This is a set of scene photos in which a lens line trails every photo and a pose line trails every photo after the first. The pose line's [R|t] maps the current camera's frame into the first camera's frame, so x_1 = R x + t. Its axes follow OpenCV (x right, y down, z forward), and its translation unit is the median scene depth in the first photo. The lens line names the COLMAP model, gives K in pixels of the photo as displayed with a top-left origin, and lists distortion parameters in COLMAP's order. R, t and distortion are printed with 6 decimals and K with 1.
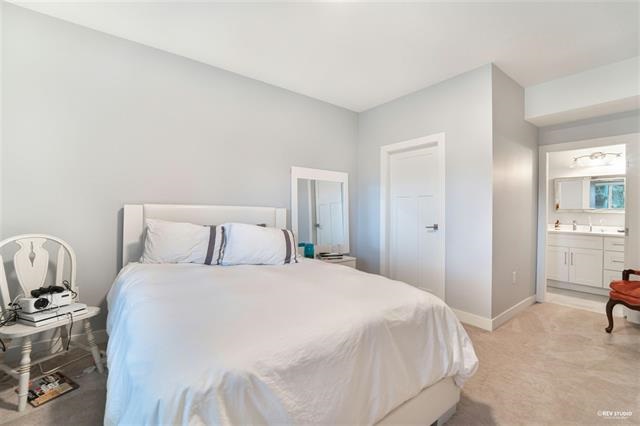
lens RADIAL K [[266.0, 0, 321.8], [0, 266.0, 212.7], [0, 0, 1]] dist [-0.015782, 0.000050]
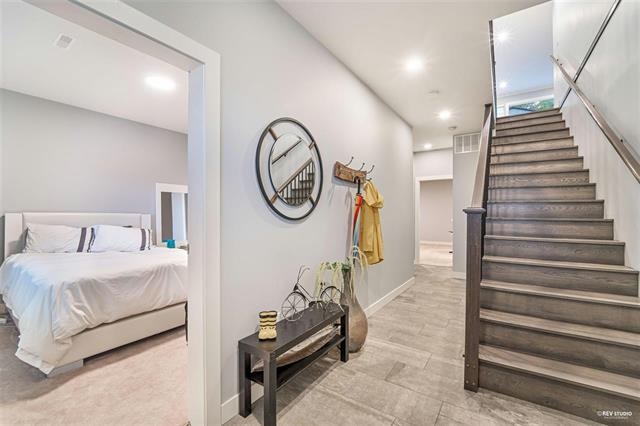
lens RADIAL K [[266.0, 0, 321.8], [0, 266.0, 212.7], [0, 0, 1]] dist [-0.015782, 0.000050]
pose [[0.949333, -0.009672, 0.314123, 0.386877], [0.012777, 0.999888, -0.007828, -0.001523], [-0.314012, 0.011445, 0.949350, -0.796521]]
